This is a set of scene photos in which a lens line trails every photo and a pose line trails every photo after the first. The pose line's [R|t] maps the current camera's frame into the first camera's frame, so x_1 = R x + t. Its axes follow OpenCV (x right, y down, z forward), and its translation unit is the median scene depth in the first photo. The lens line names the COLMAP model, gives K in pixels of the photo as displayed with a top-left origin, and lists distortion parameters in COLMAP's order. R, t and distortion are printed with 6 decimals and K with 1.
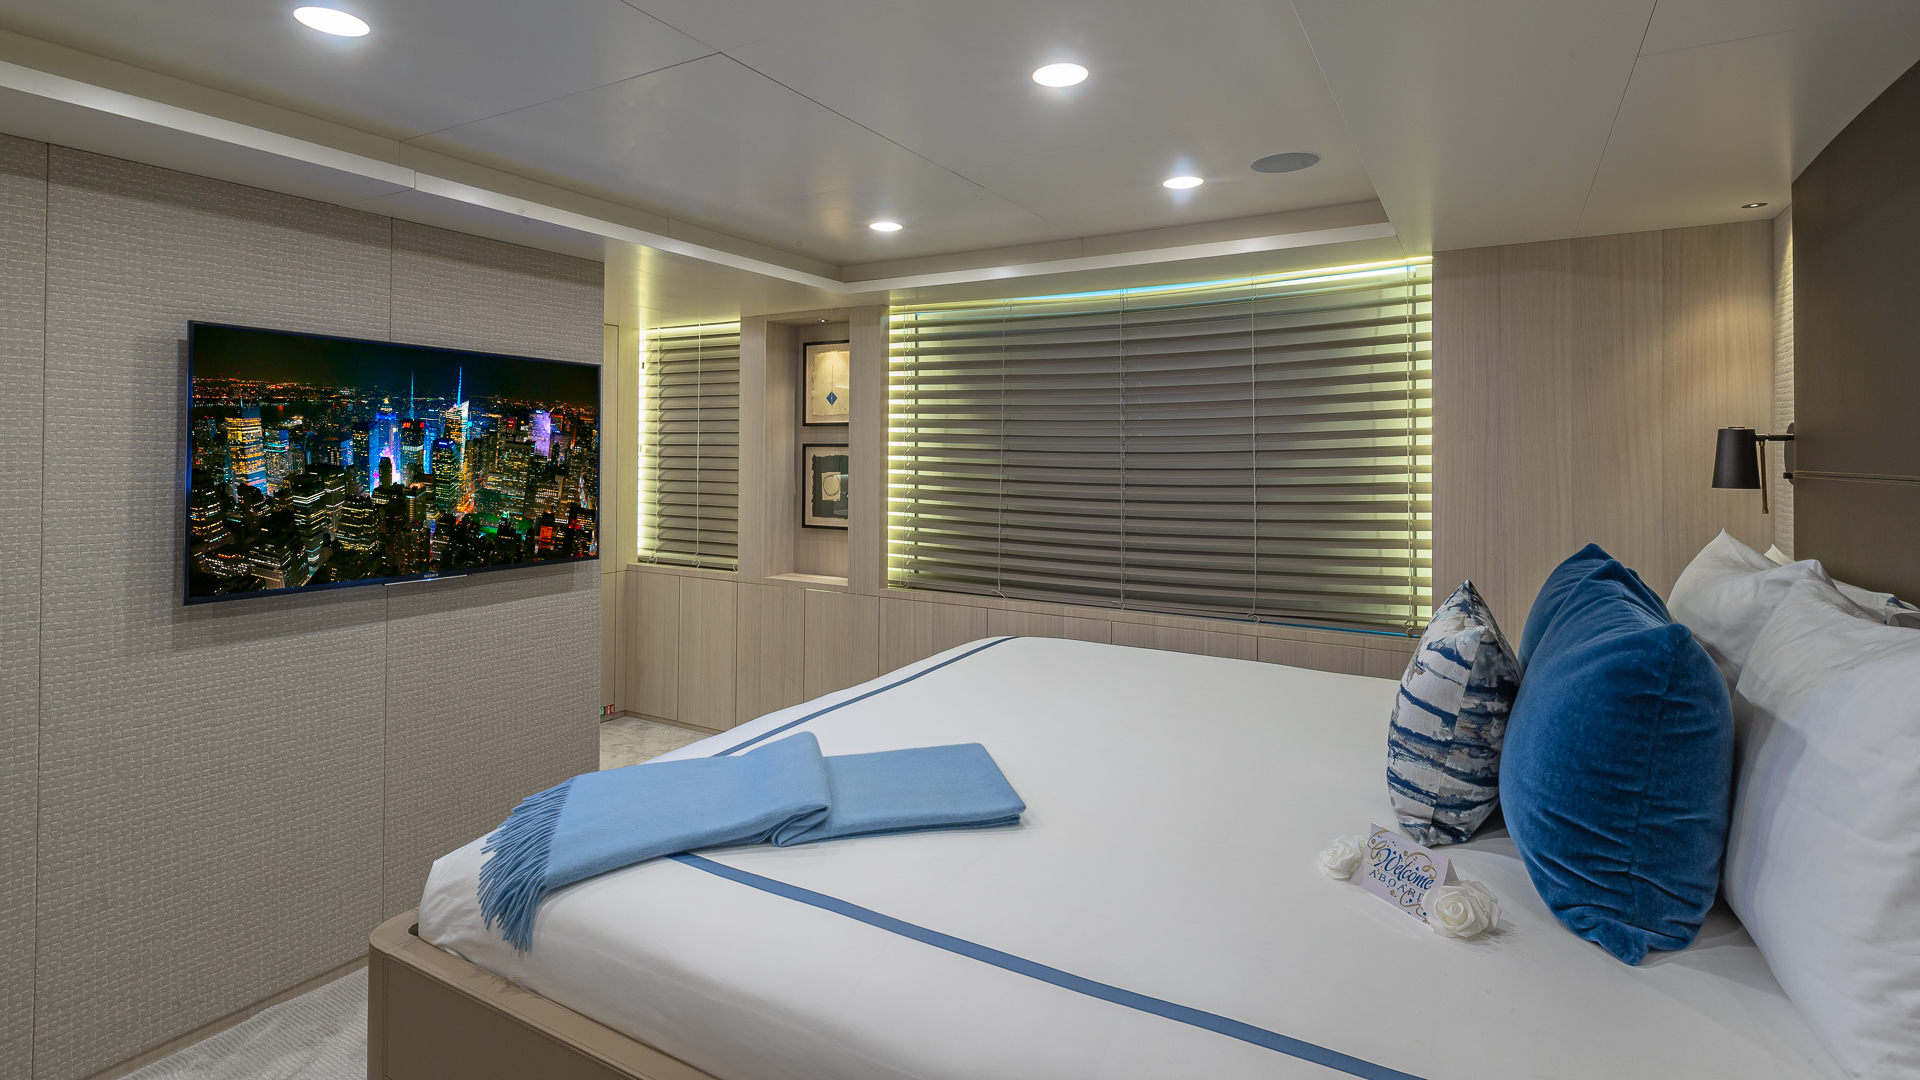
lens RADIAL K [[942.8, 0, 993.9], [0, 942.8, 457.0], [0, 0, 1]] dist [0.000946, -0.000574]
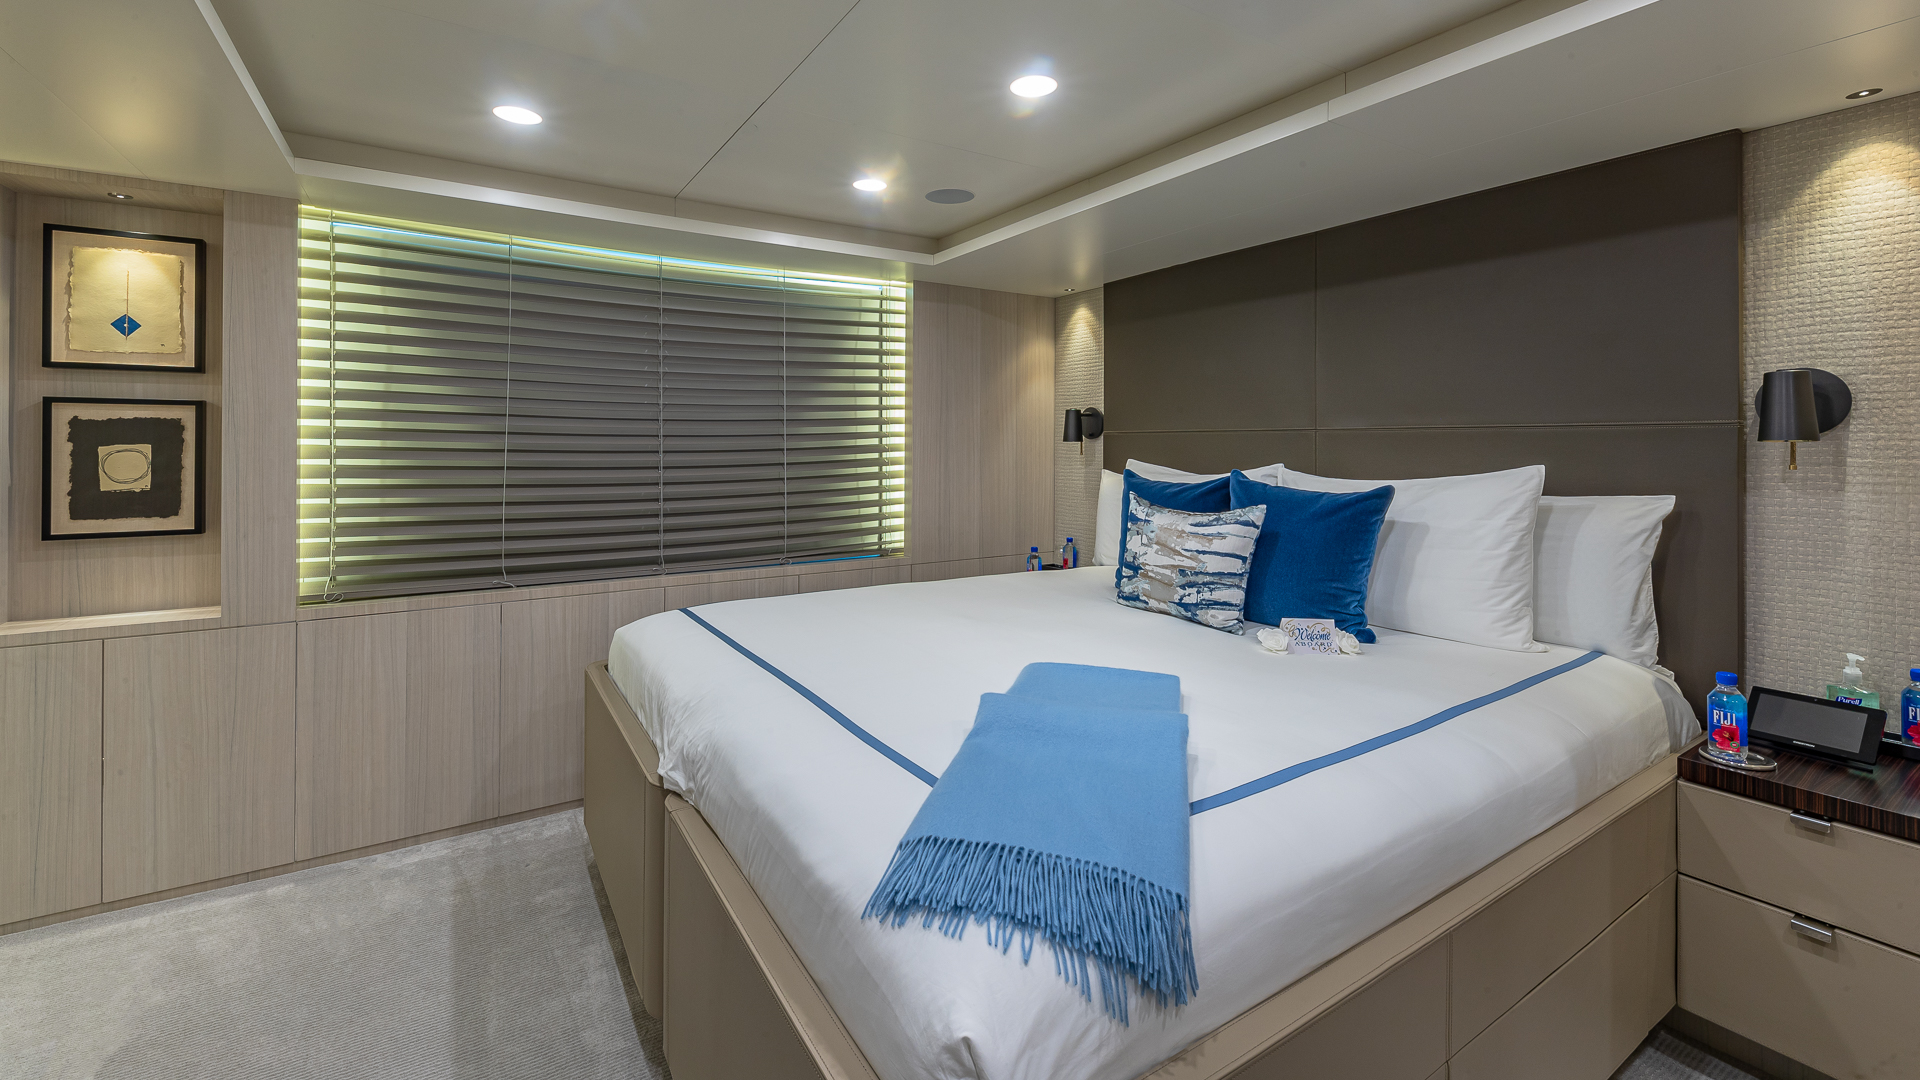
lens RADIAL K [[775.4, 0, 950.2], [0, 775.4, 457.8], [0, 0, 1]] dist [0.014819, -0.008539]
pose [[0.465486, -0.020917, 0.884808, -0.487761], [0.006610, 0.999775, 0.020158, 0.023368], [-0.885030, -0.003535, 0.465520, 0.367956]]
